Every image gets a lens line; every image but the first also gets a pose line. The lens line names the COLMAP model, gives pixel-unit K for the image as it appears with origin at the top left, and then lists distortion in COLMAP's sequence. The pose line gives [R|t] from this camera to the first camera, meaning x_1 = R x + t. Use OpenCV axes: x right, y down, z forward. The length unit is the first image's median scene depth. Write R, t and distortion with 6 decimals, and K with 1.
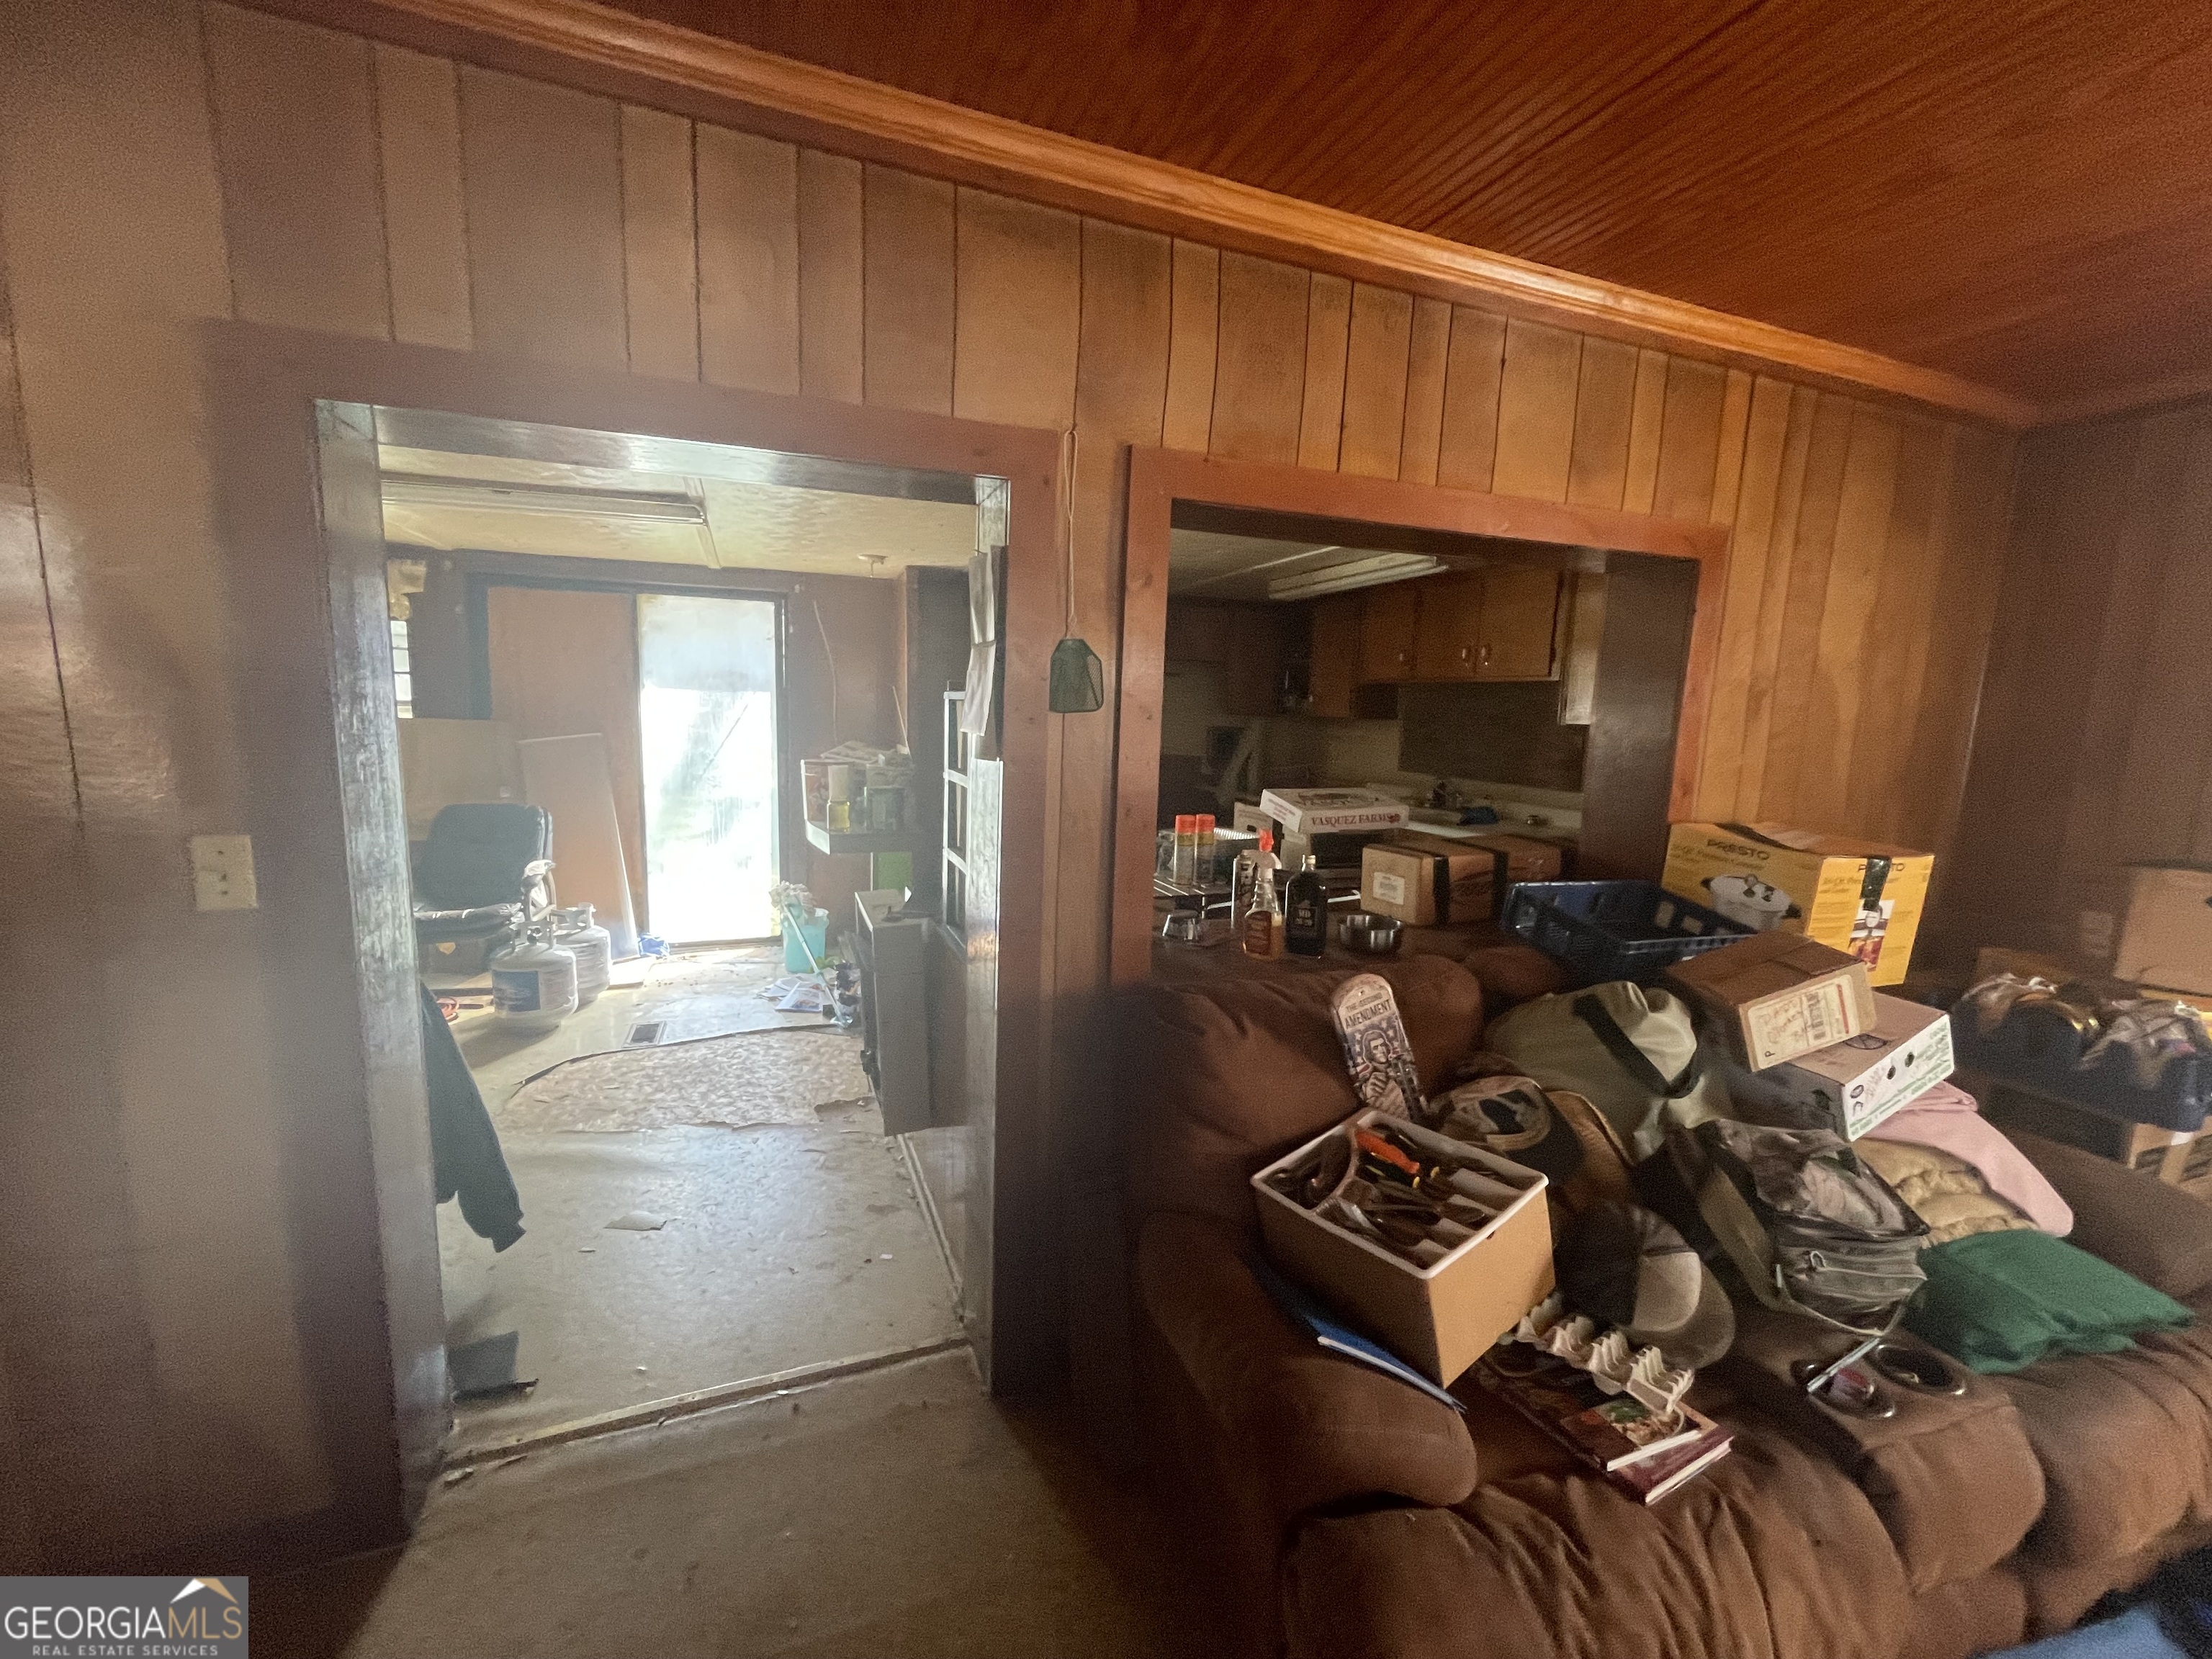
lens RADIAL K [[894.2, 0, 1103.9], [0, 894.2, 834.4], [0, 0, 1]] dist [-0.006191, 0.000131]
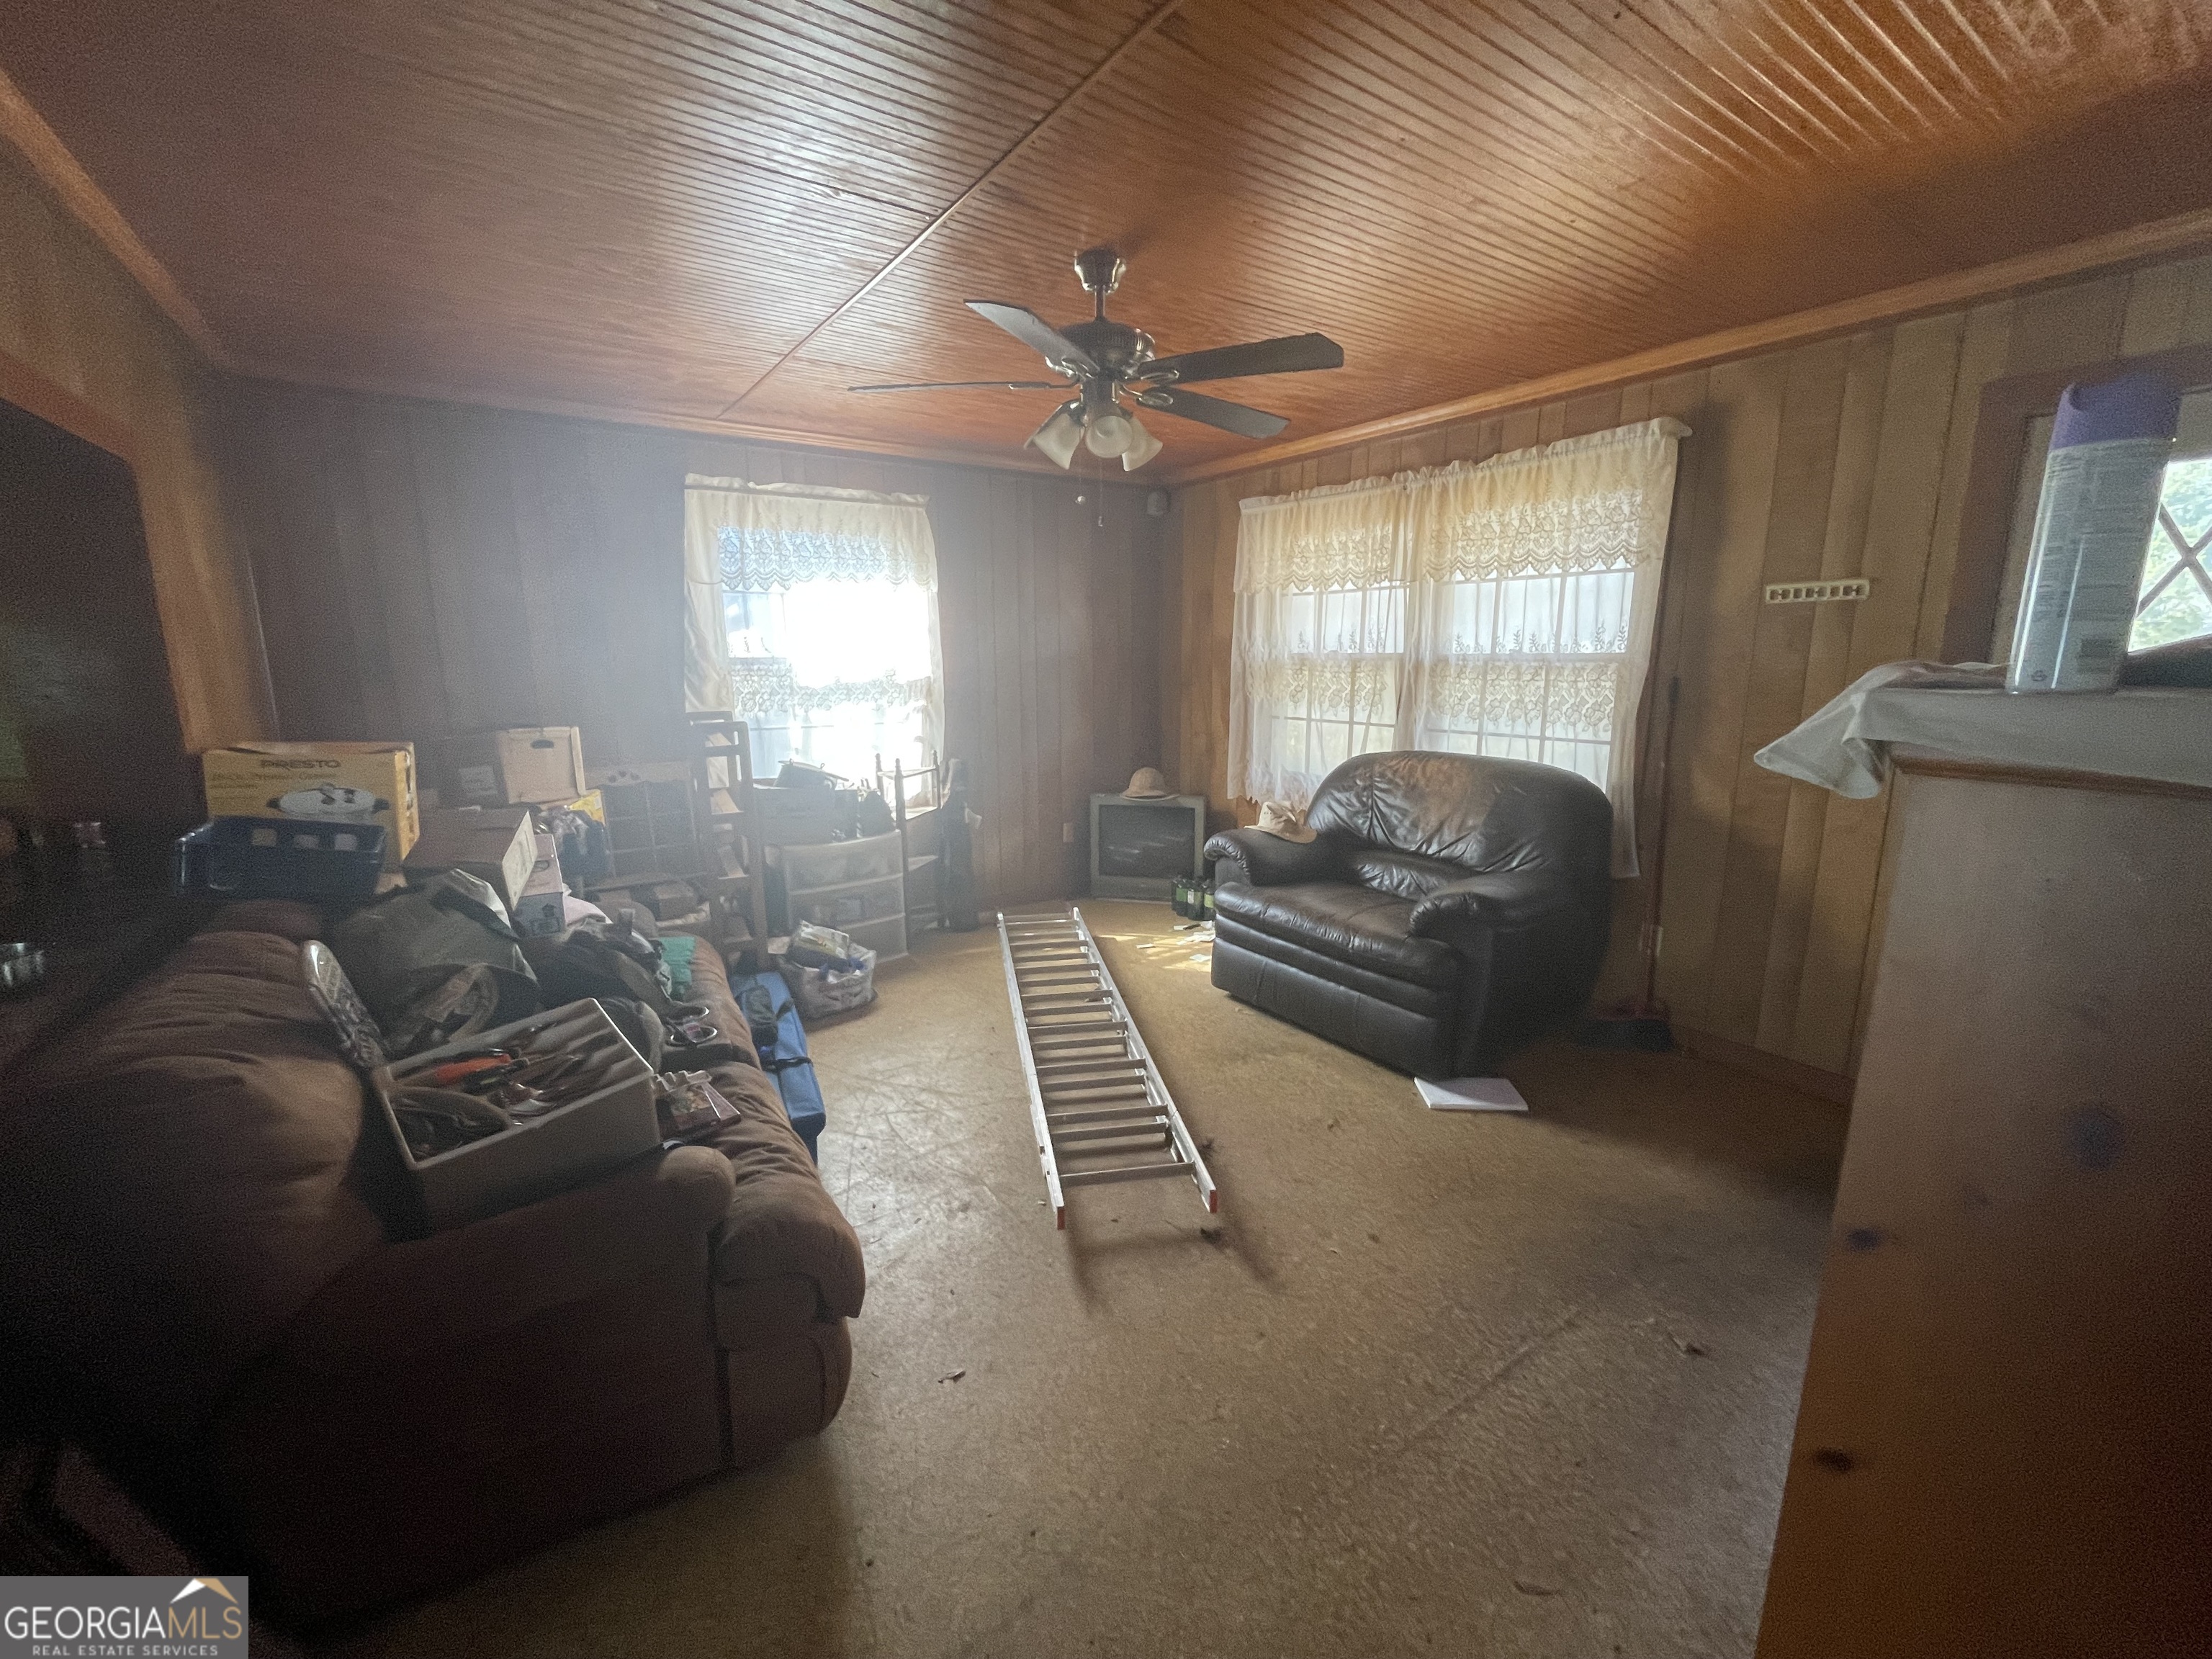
lens RADIAL K [[894.2, 0, 1104.5], [0, 894.2, 824.6], [0, 0, 1]] dist [-0.006191, 0.000131]
pose [[-0.222422, -0.219219, 0.949985, -0.548334], [0.140695, 0.956976, 0.253774, -0.051060], [-0.964745, 0.190103, -0.182009, 0.311109]]
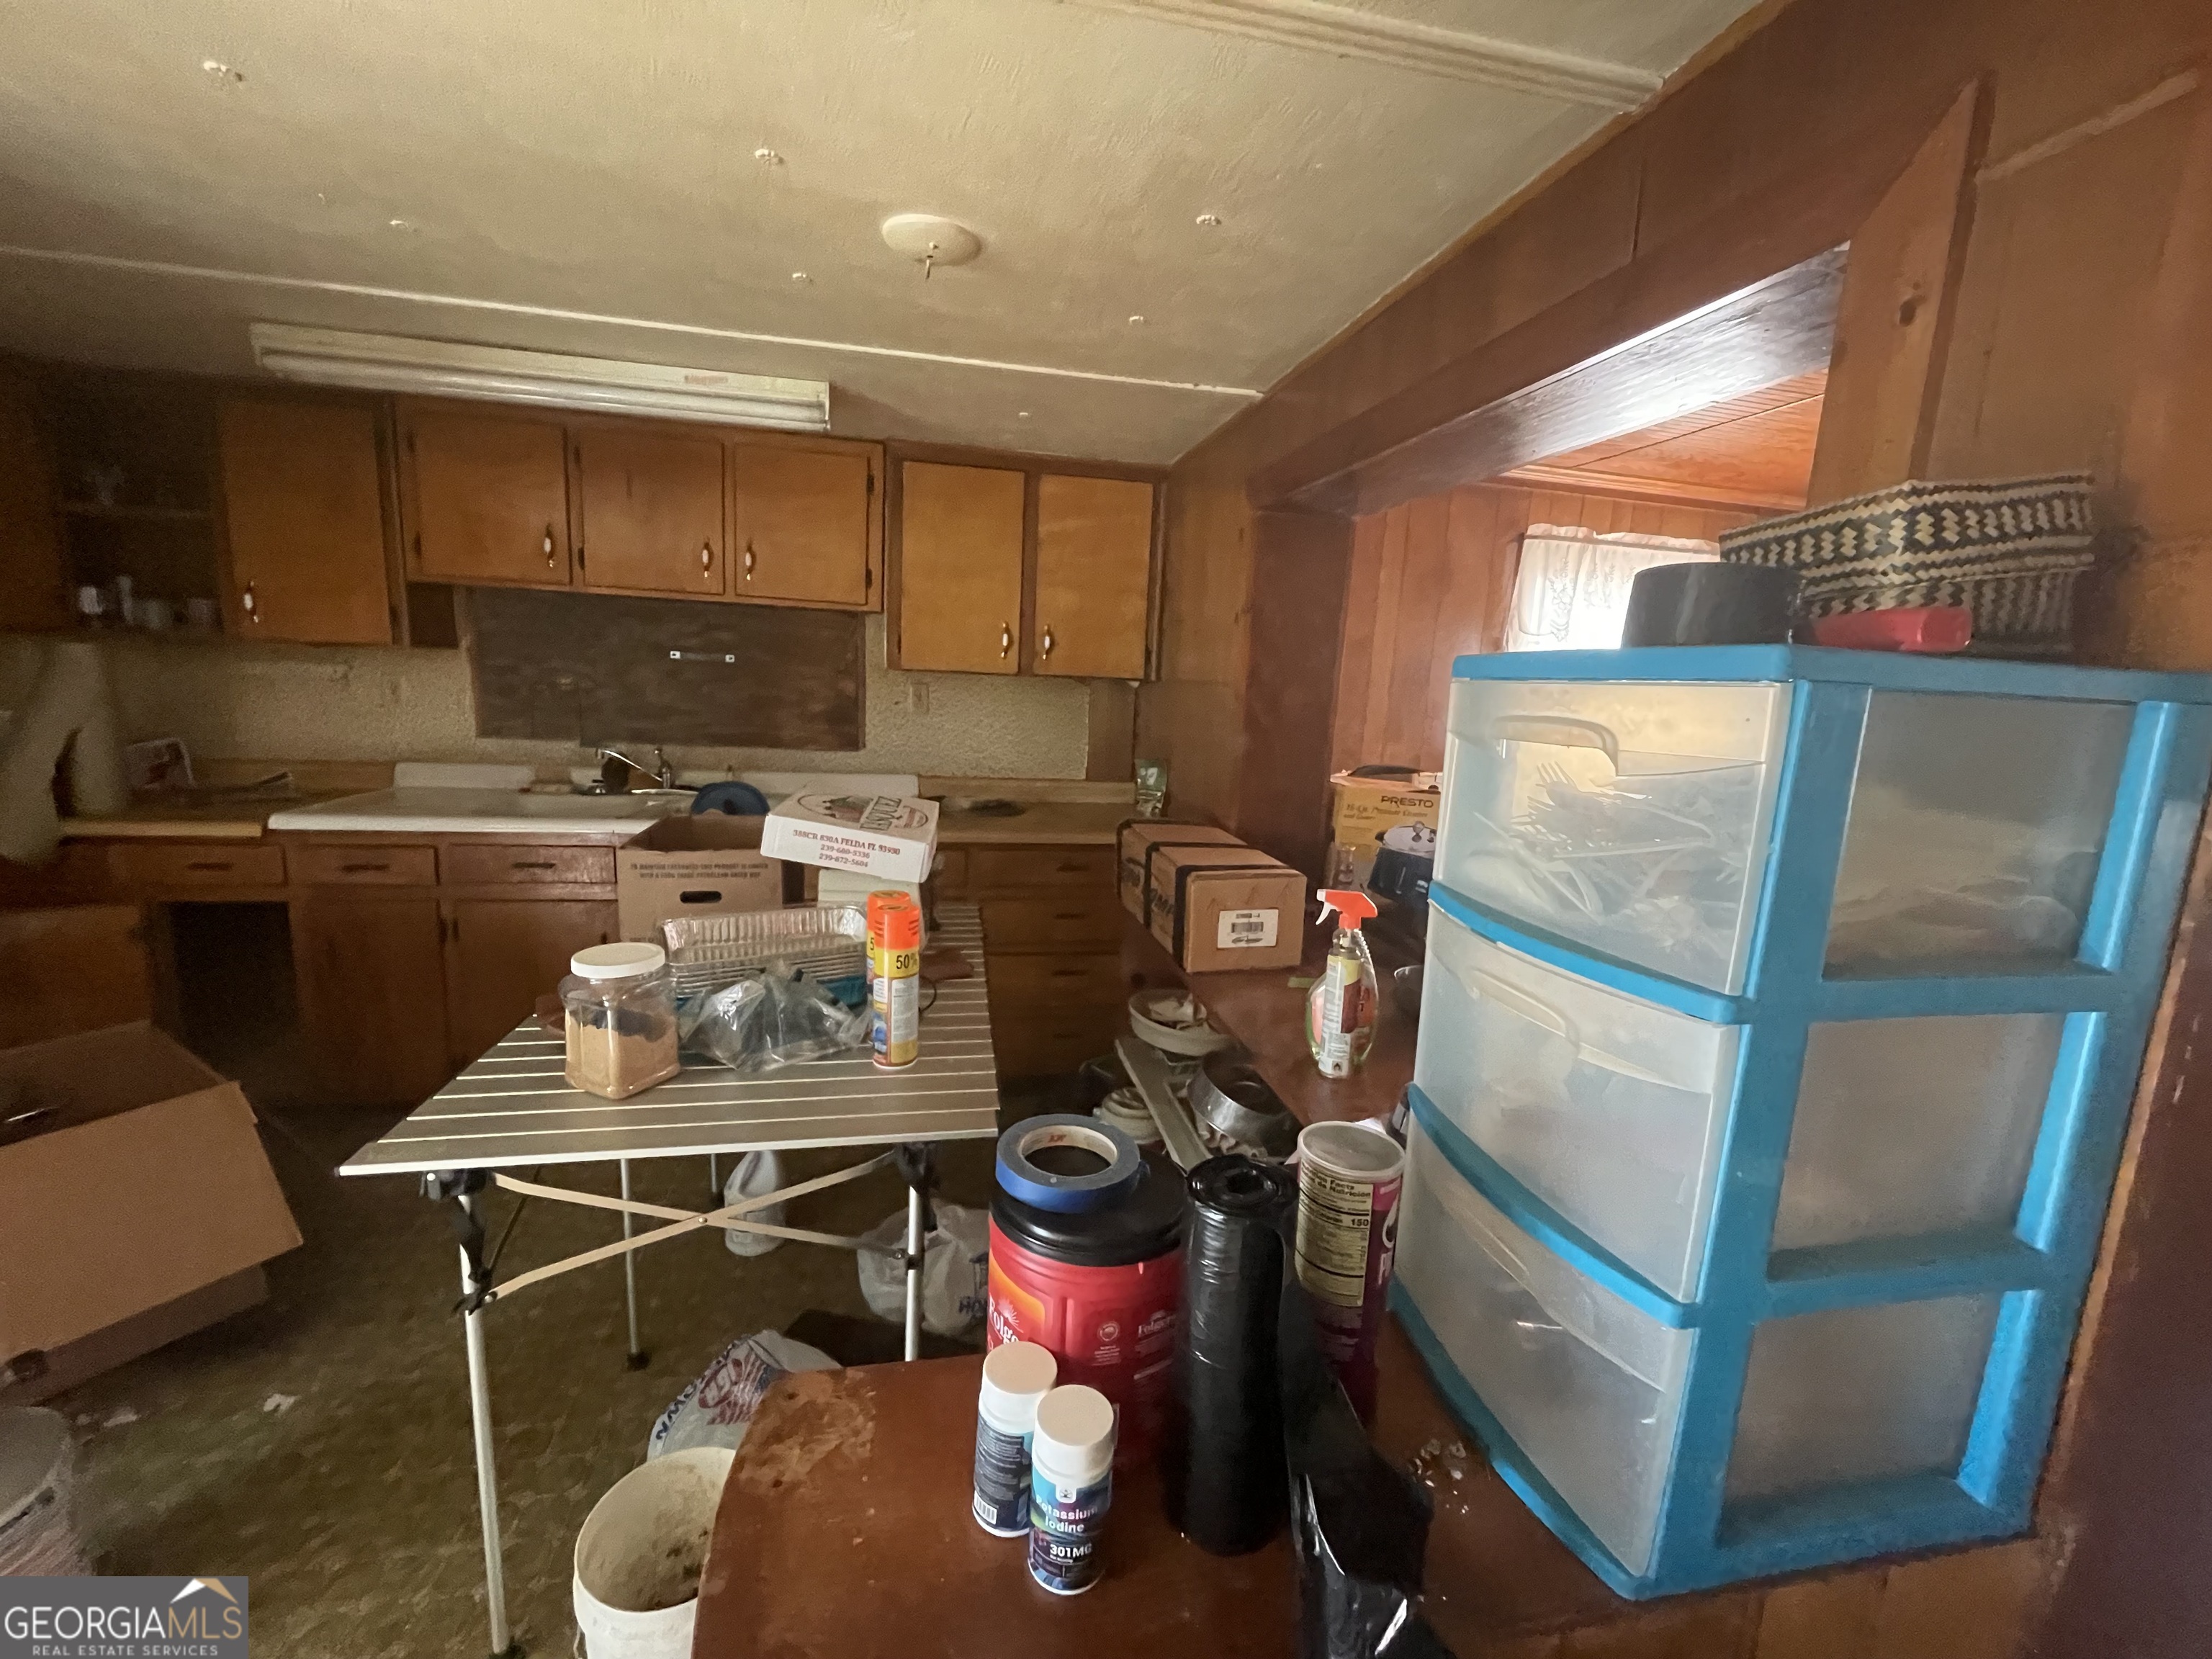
lens RADIAL K [[894.2, 0, 1099.6], [0, 894.2, 830.4], [0, 0, 1]] dist [-0.006191, 0.000131]
pose [[0.176227, -0.185706, 0.966673, -0.460653], [0.096100, 0.980597, 0.170861, -0.185647], [-0.979647, 0.062787, 0.190654, 1.246137]]
